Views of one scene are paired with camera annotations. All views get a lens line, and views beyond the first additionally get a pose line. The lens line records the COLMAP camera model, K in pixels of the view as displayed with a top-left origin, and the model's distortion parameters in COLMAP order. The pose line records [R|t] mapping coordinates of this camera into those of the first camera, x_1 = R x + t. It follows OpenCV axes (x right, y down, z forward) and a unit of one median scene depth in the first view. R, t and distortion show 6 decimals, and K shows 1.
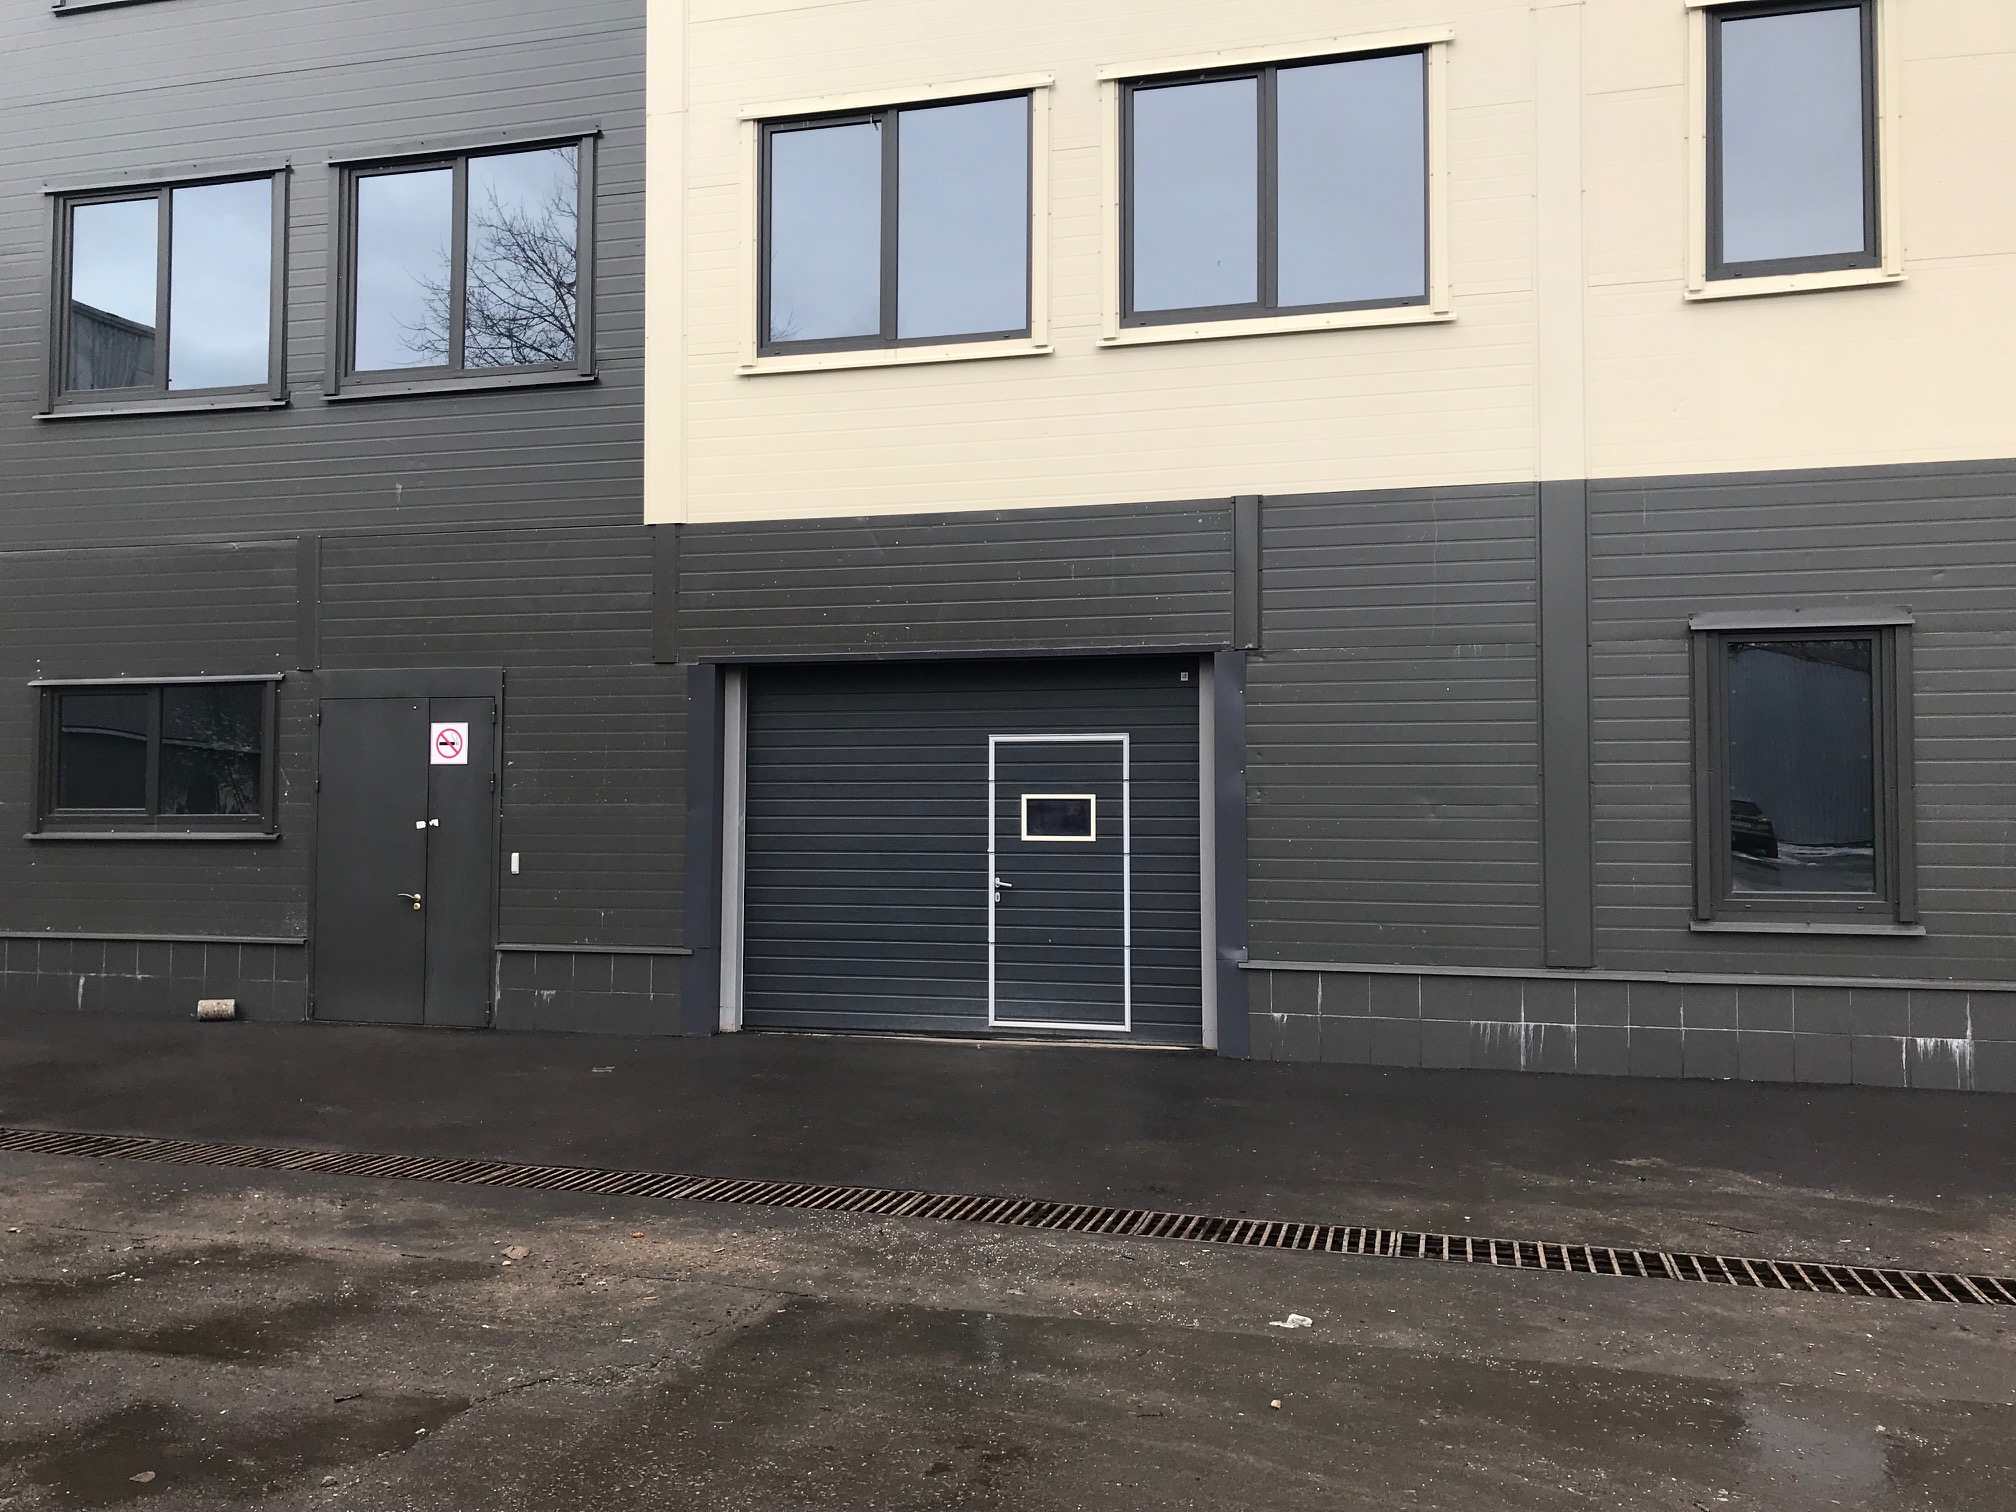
lens RADIAL K [[1662.2, 0, 1001.3], [0, 1662.2, 748.8], [0, 0, 1]] dist [0.054471, -0.029049]
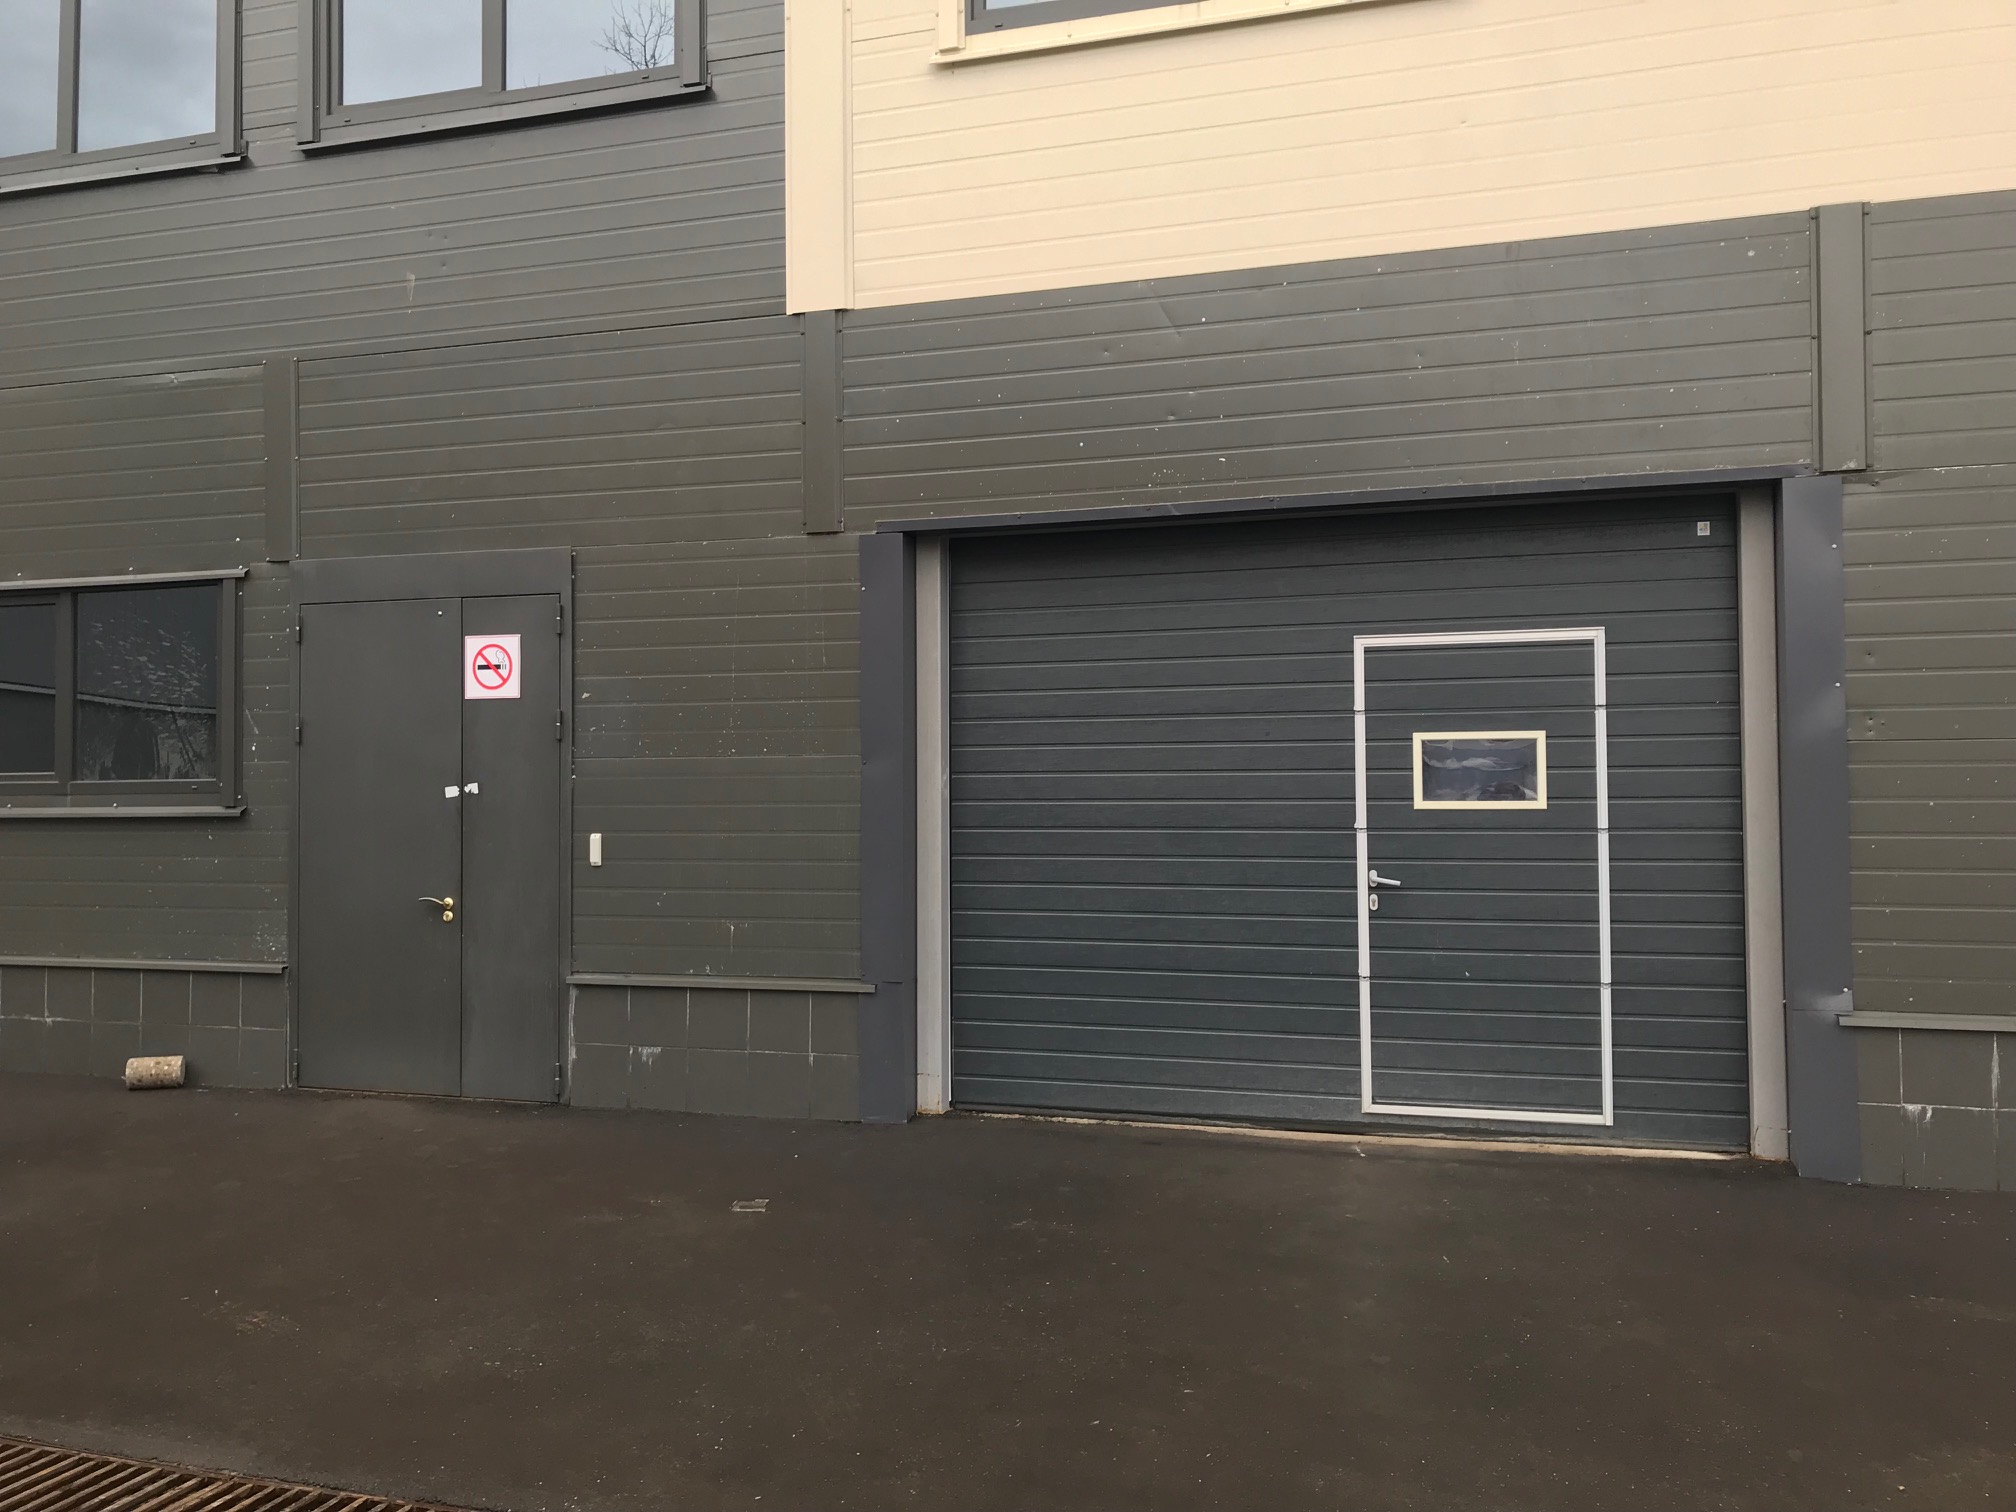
lens RADIAL K [[1662.2, 0, 1002.4], [0, 1662.2, 765.4], [0, 0, 1]] dist [0.054471, -0.029049]
pose [[0.999132, -0.008752, -0.040737, -0.108312], [0.009663, 0.999706, 0.022216, 0.023264], [0.040531, -0.022590, 0.998923, 0.366526]]
